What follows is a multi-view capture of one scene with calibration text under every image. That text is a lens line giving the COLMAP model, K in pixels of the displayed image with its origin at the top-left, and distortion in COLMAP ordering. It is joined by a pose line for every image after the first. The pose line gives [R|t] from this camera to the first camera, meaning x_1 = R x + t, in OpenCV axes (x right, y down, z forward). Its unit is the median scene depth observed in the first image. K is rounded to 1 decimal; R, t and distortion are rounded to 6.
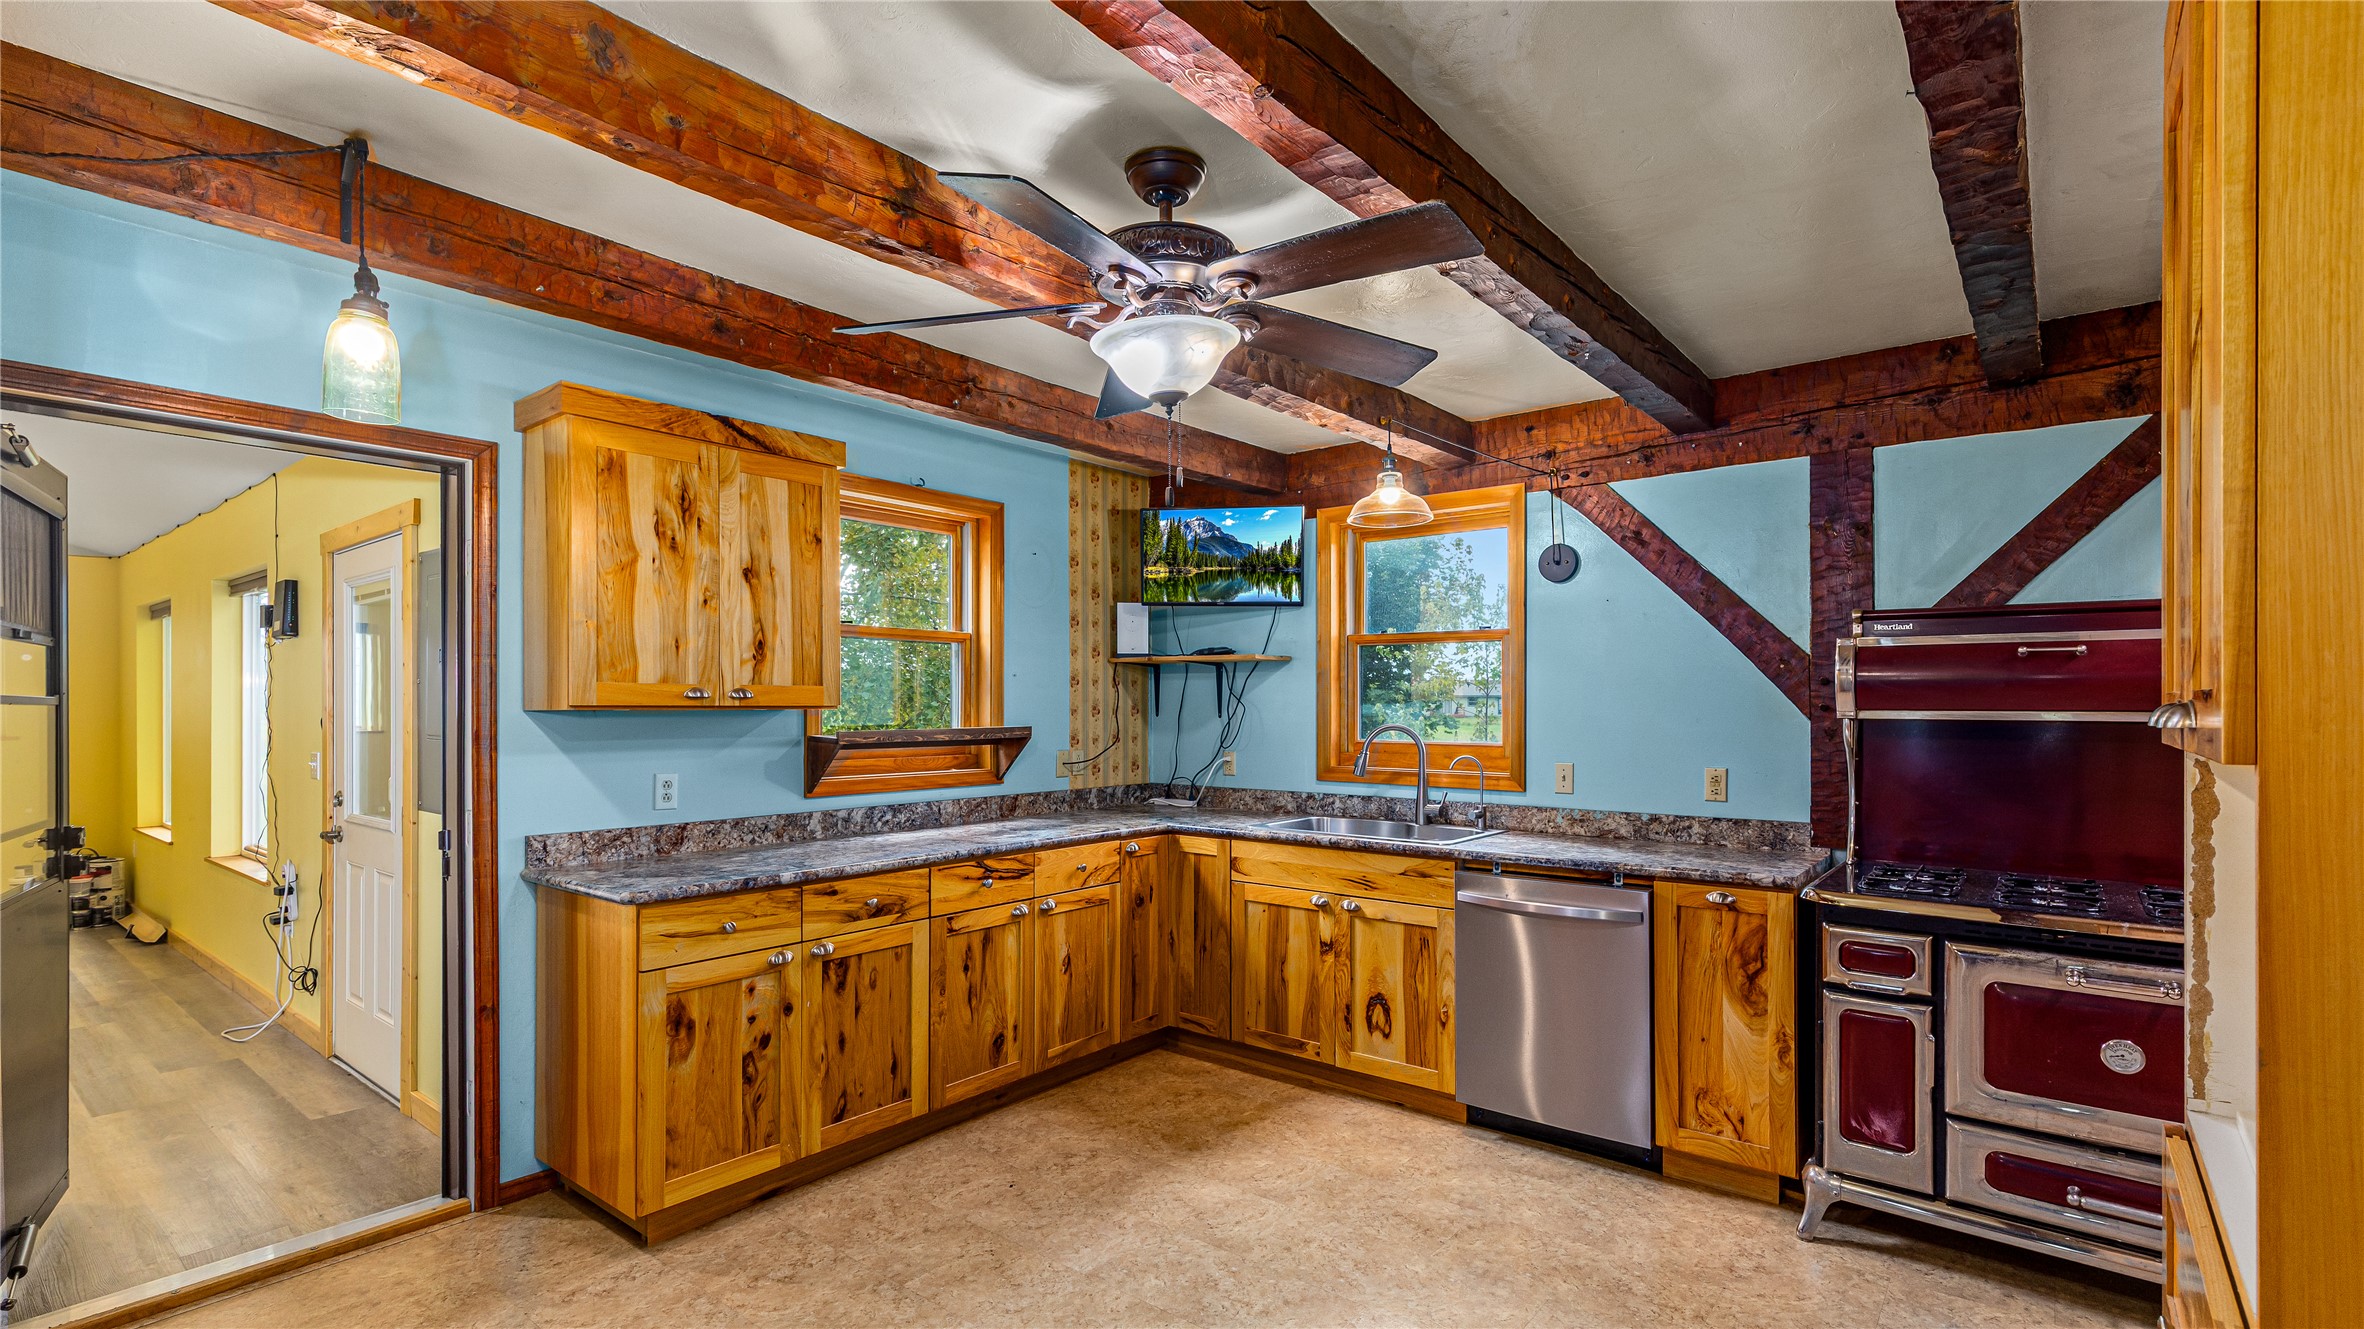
lens RADIAL K [[1086.1, 0, 1182.3], [0, 1086.1, 702.5], [0, 0, 1]] dist [0.011597, 0.000070]
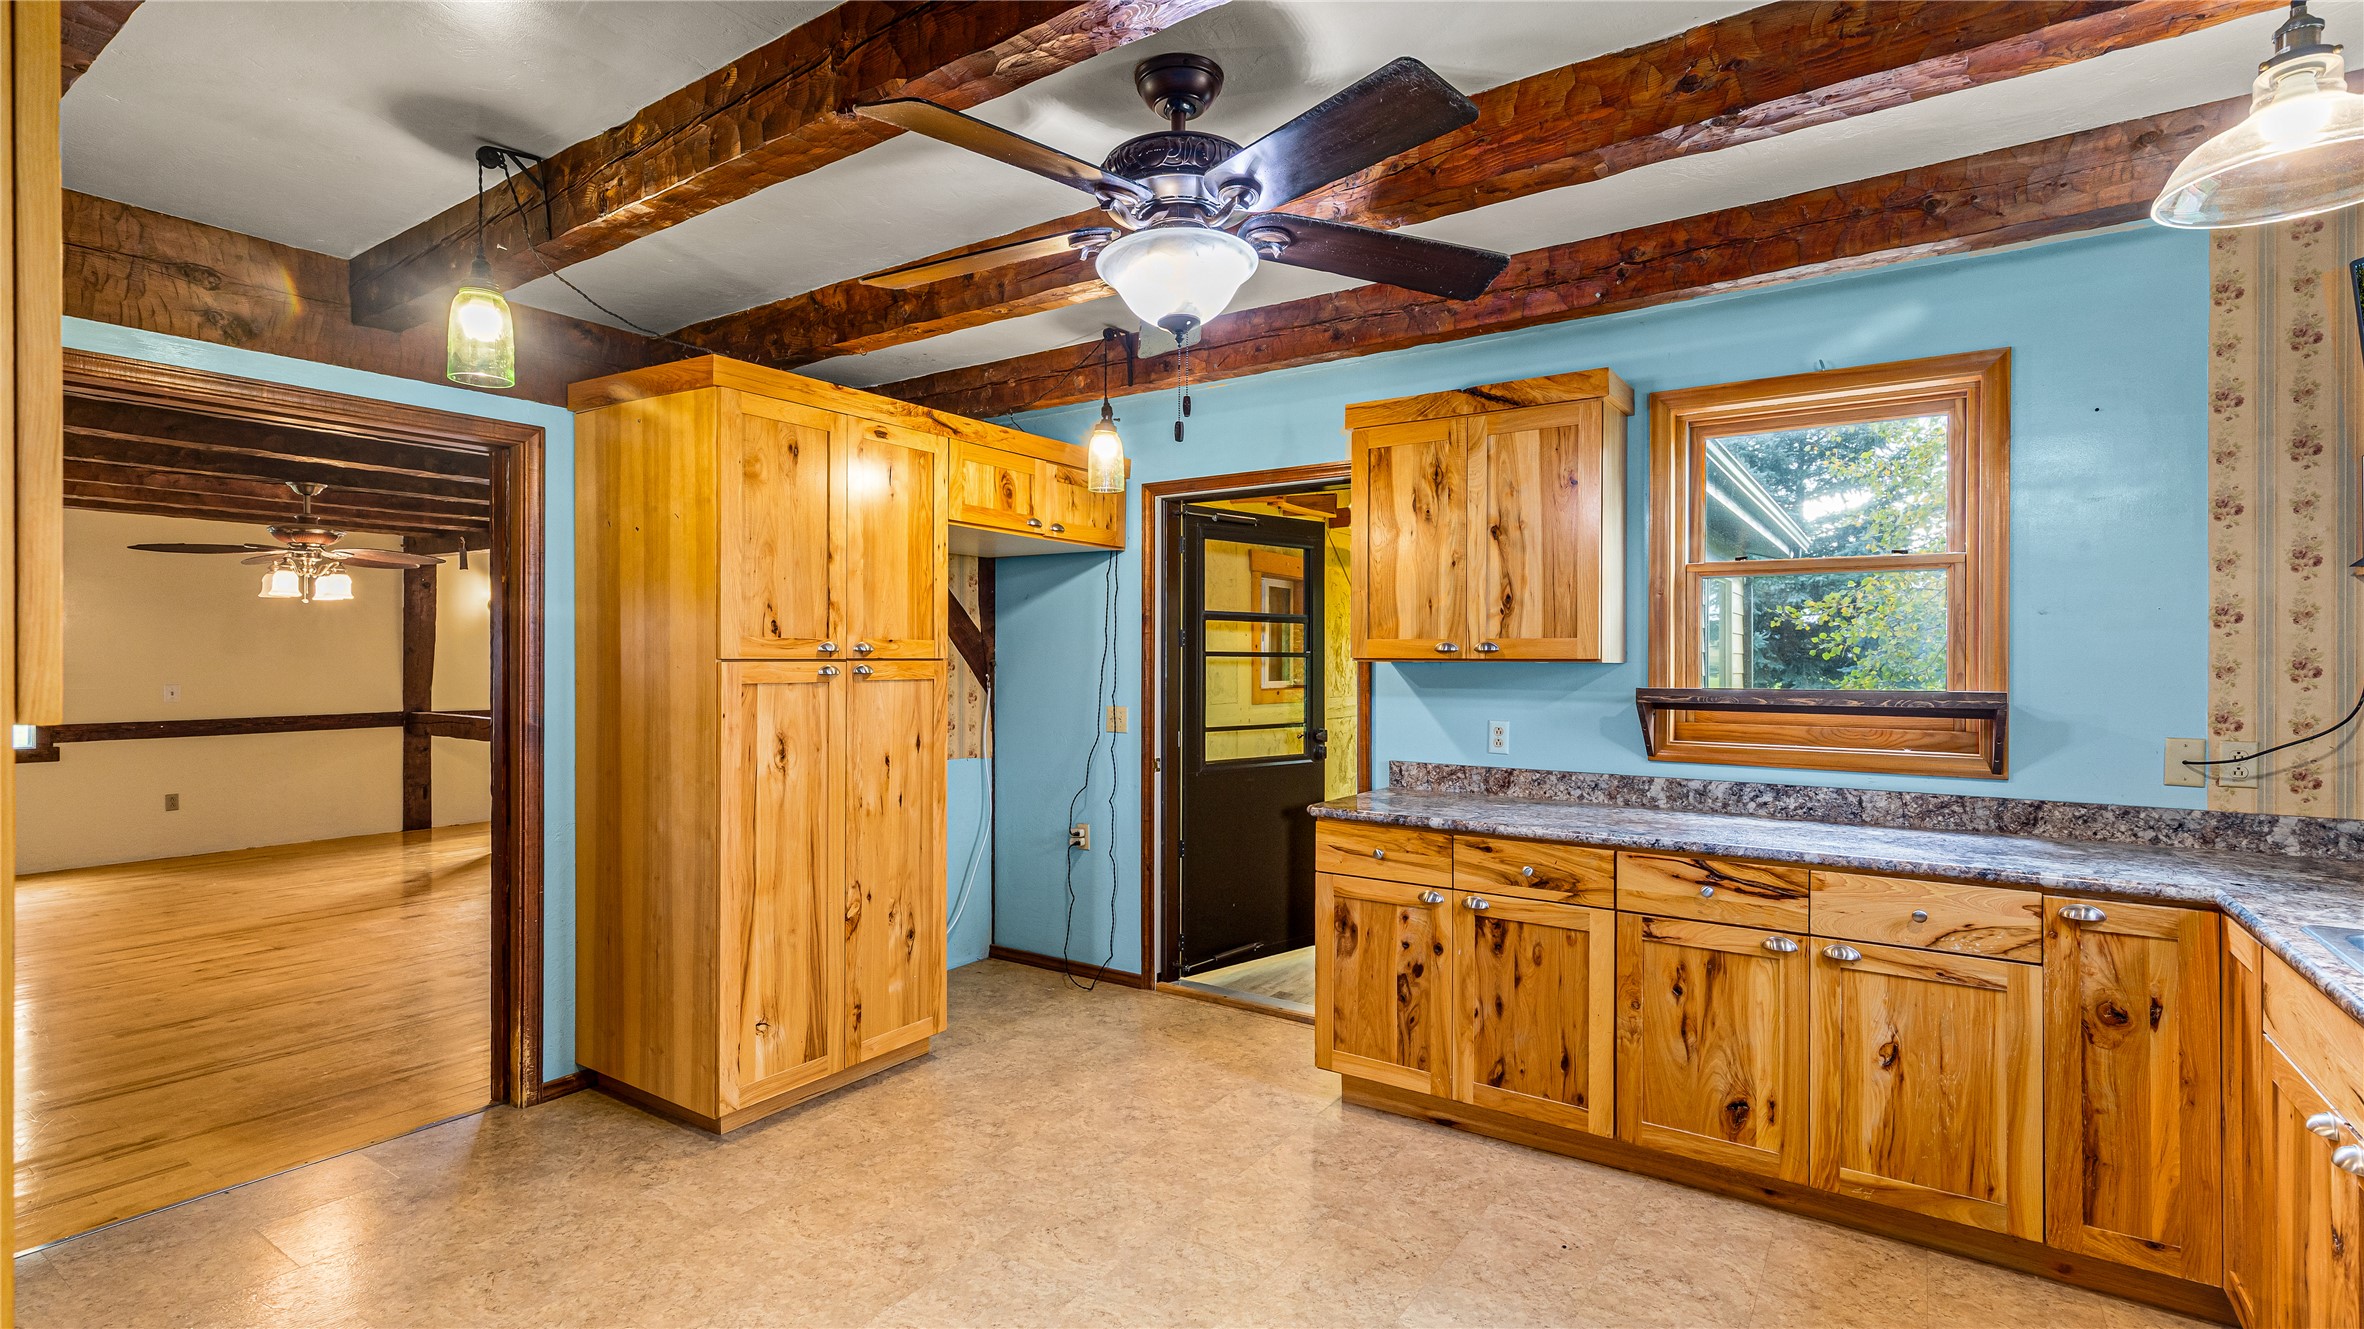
lens RADIAL K [[1075.2, 0, 1178.9], [0, 1075.2, 660.5], [0, 0, 1]] dist [0.011969, -0.000109]
pose [[0.080948, 0.003442, -0.996712, 0.573161], [-0.000181, 0.999994, 0.003438, 0.001145], [0.996718, -0.000098, 0.080949, 0.591280]]
